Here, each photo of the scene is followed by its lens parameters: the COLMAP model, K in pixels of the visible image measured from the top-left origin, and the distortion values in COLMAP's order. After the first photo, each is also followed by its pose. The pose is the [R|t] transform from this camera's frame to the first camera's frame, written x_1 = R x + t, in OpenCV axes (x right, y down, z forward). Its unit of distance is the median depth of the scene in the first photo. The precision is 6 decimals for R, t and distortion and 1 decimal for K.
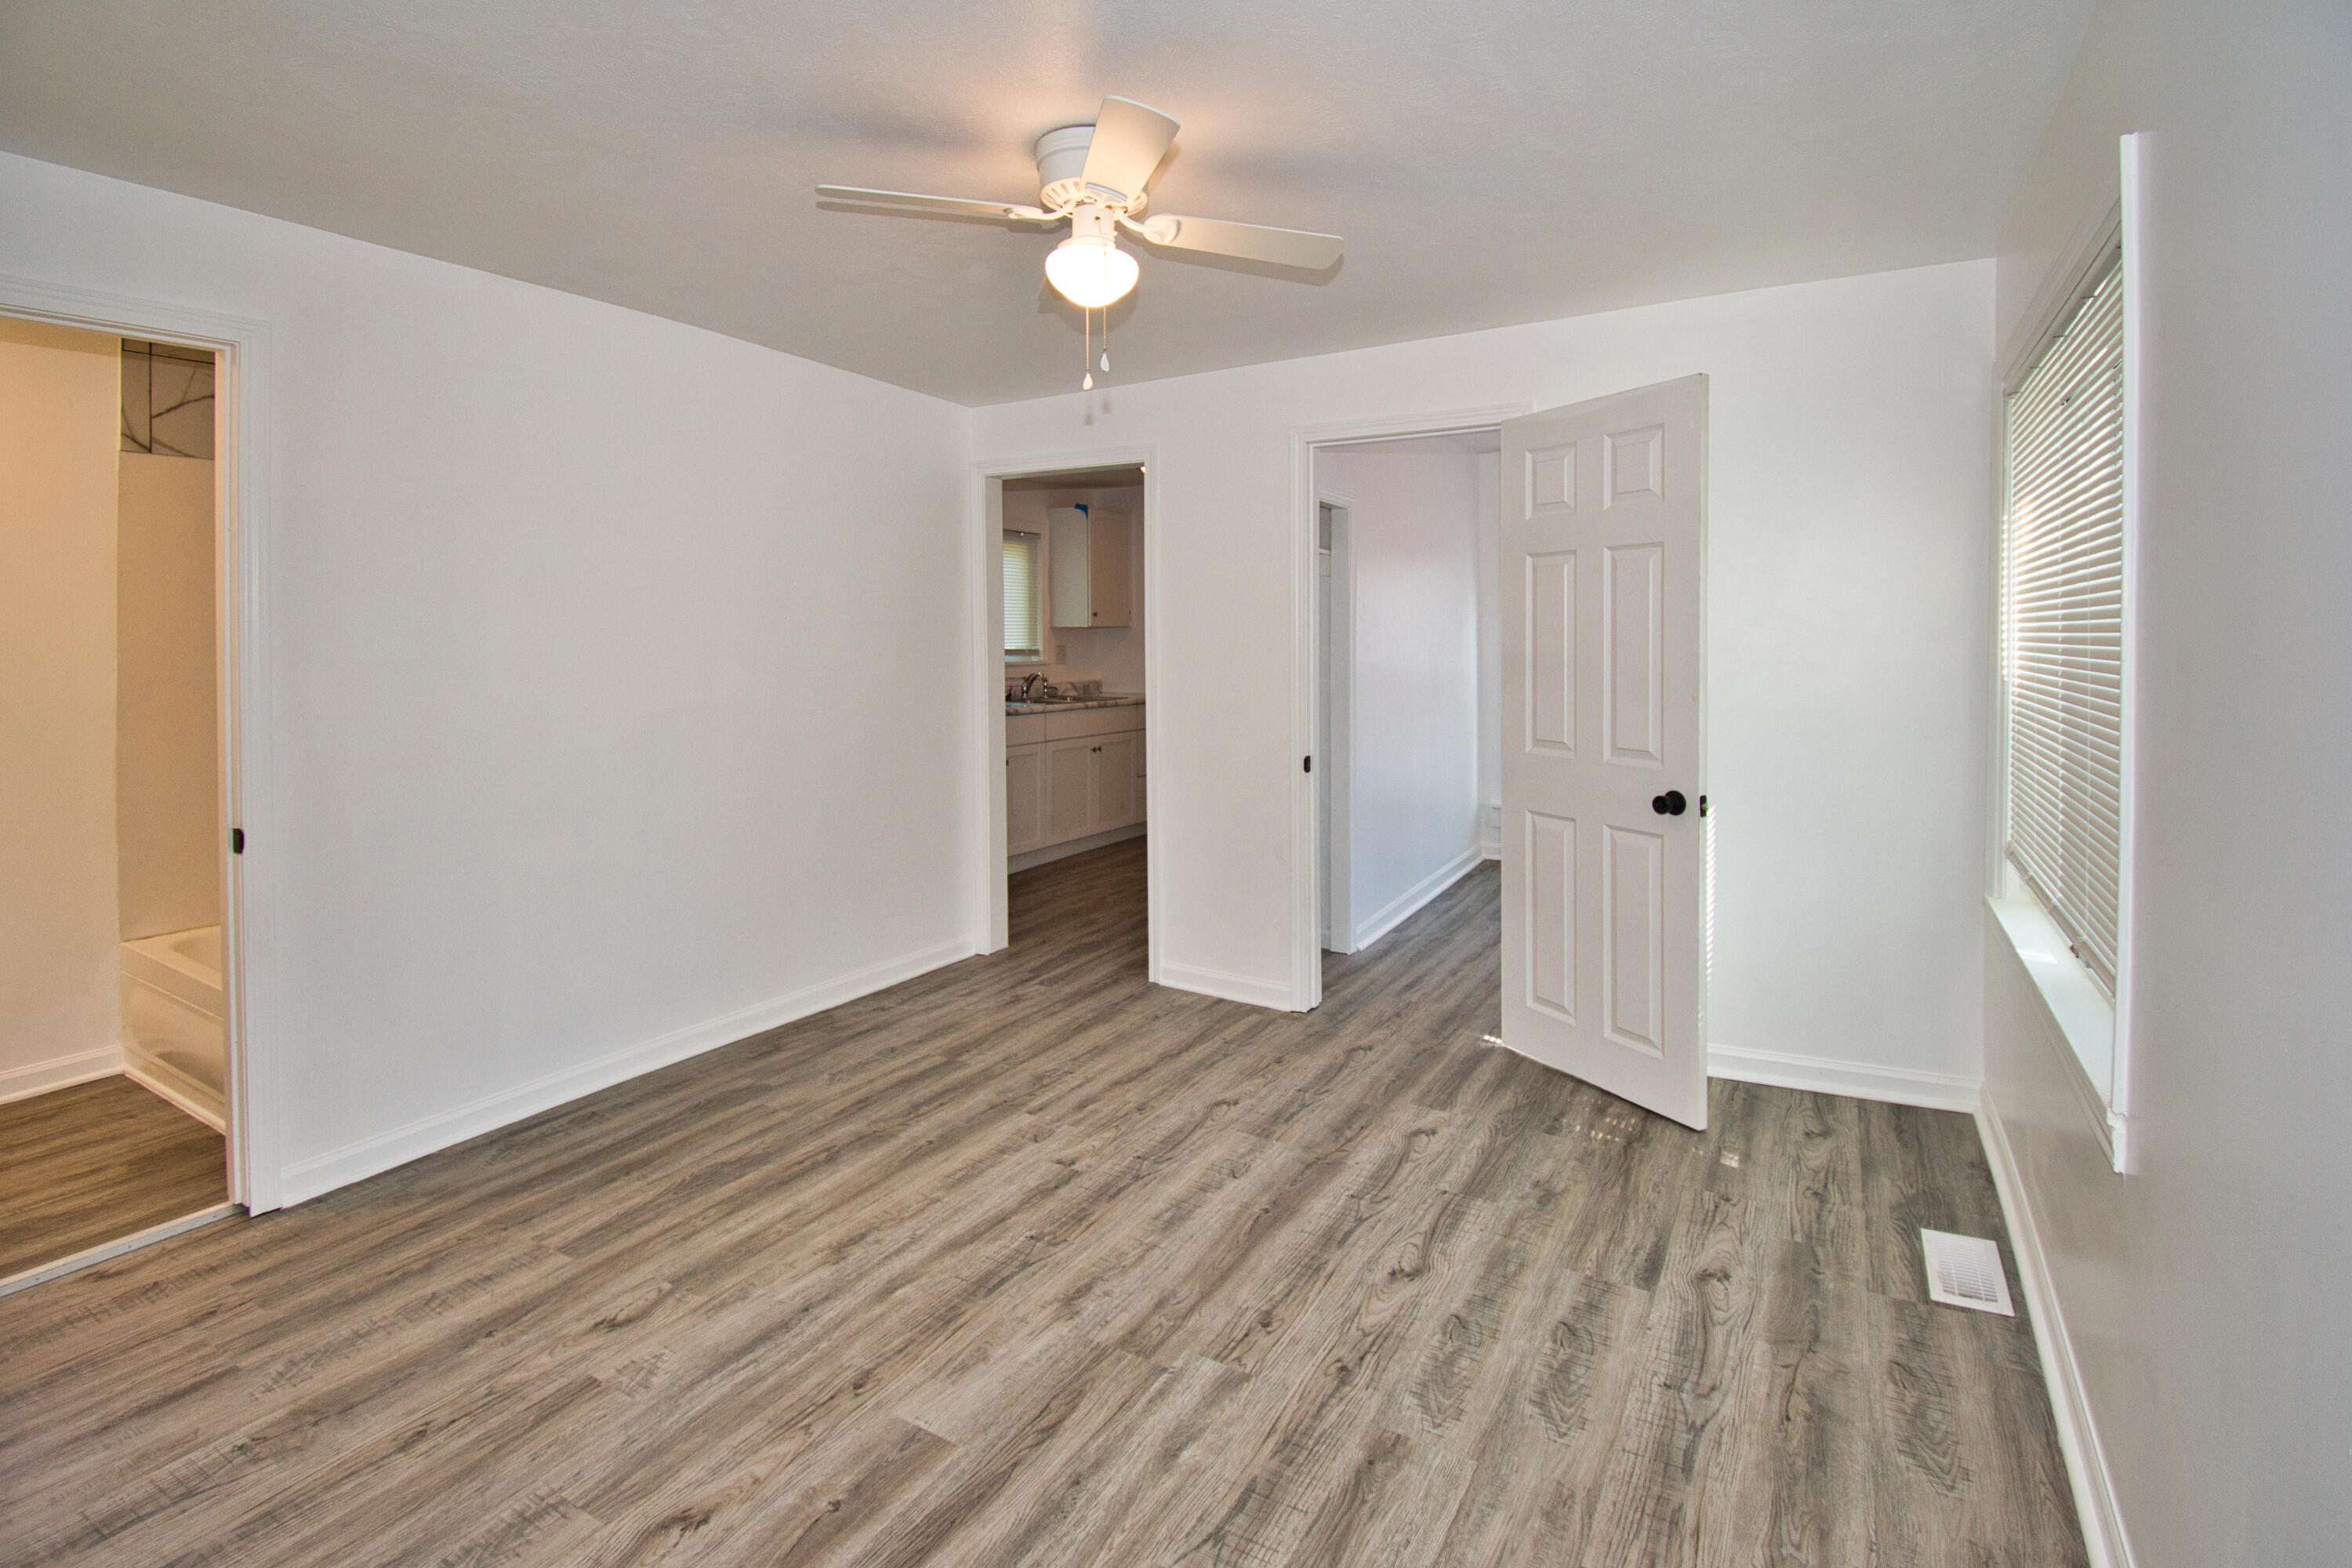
lens RADIAL K [[1068.2, 0, 1182.2], [0, 1068.2, 787.7], [0, 0, 1]] dist [-0.033790, -0.001535]
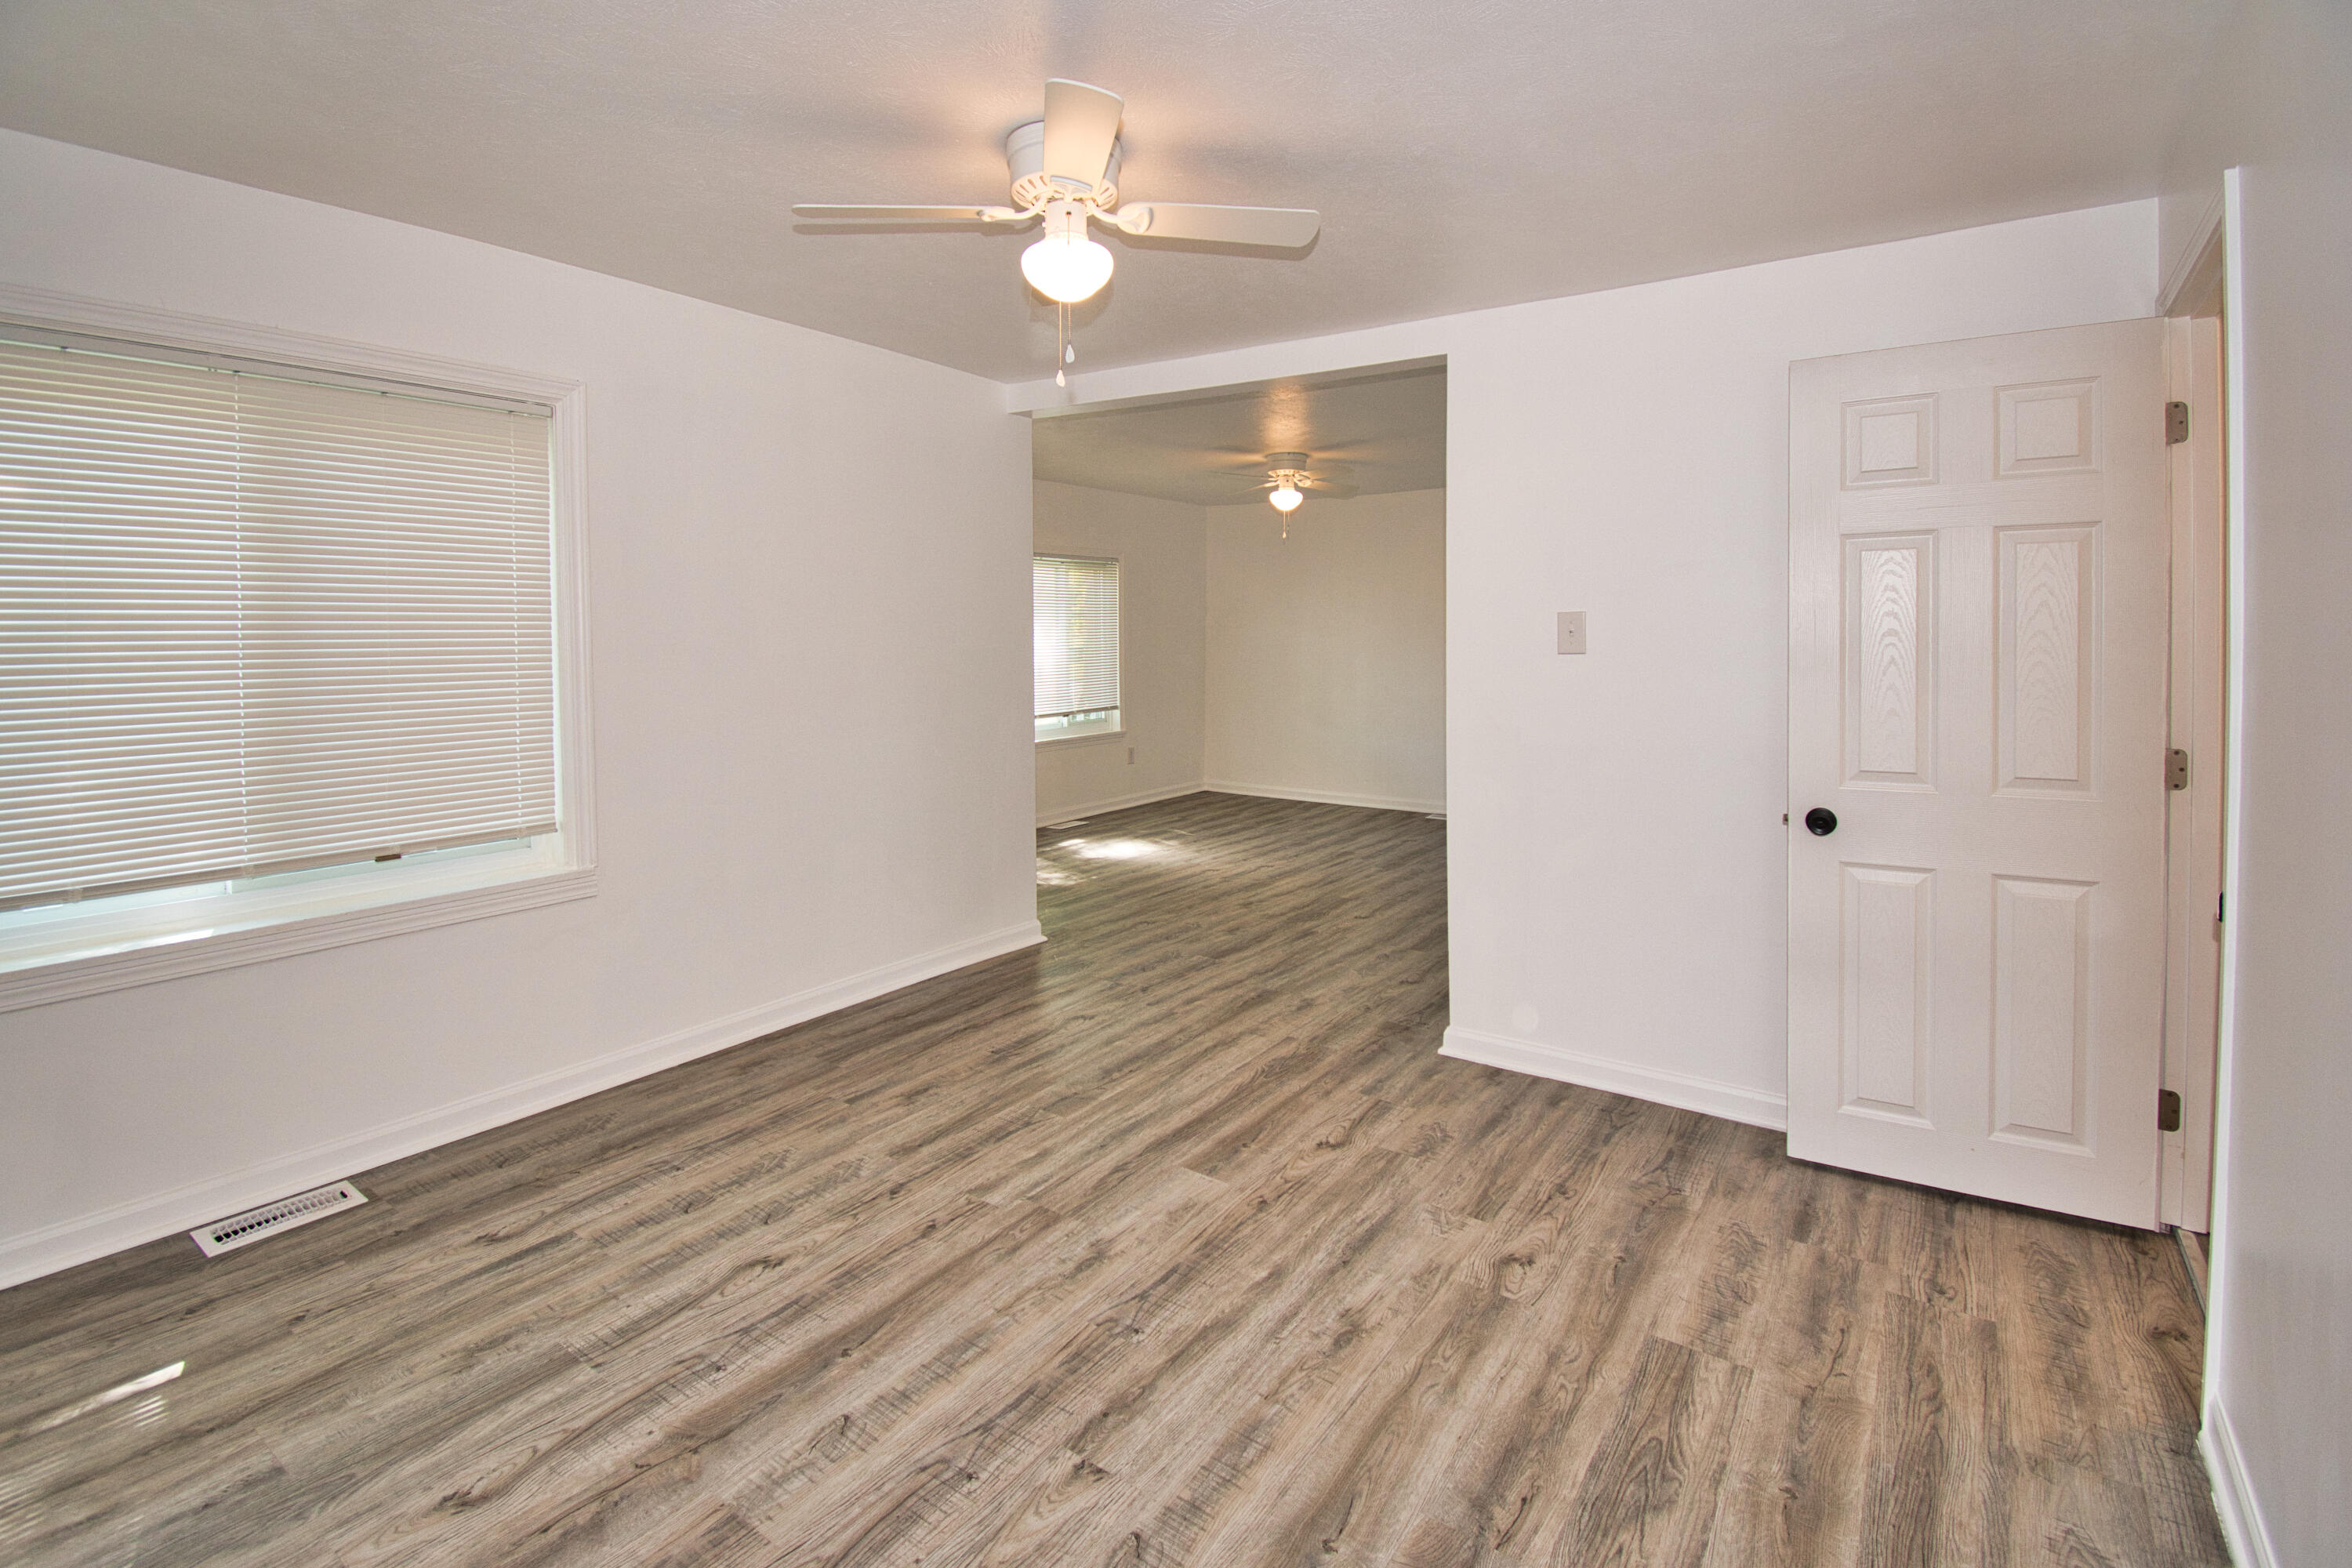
lens RADIAL K [[1068.2, 0, 1171.2], [0, 1068.2, 781.9], [0, 0, 1]] dist [-0.033790, -0.001535]
pose [[-0.996790, -0.012170, 0.079127, -0.250033], [0.009922, 0.961979, 0.272944, -0.254845], [-0.079441, 0.272853, -0.958770, 1.830430]]
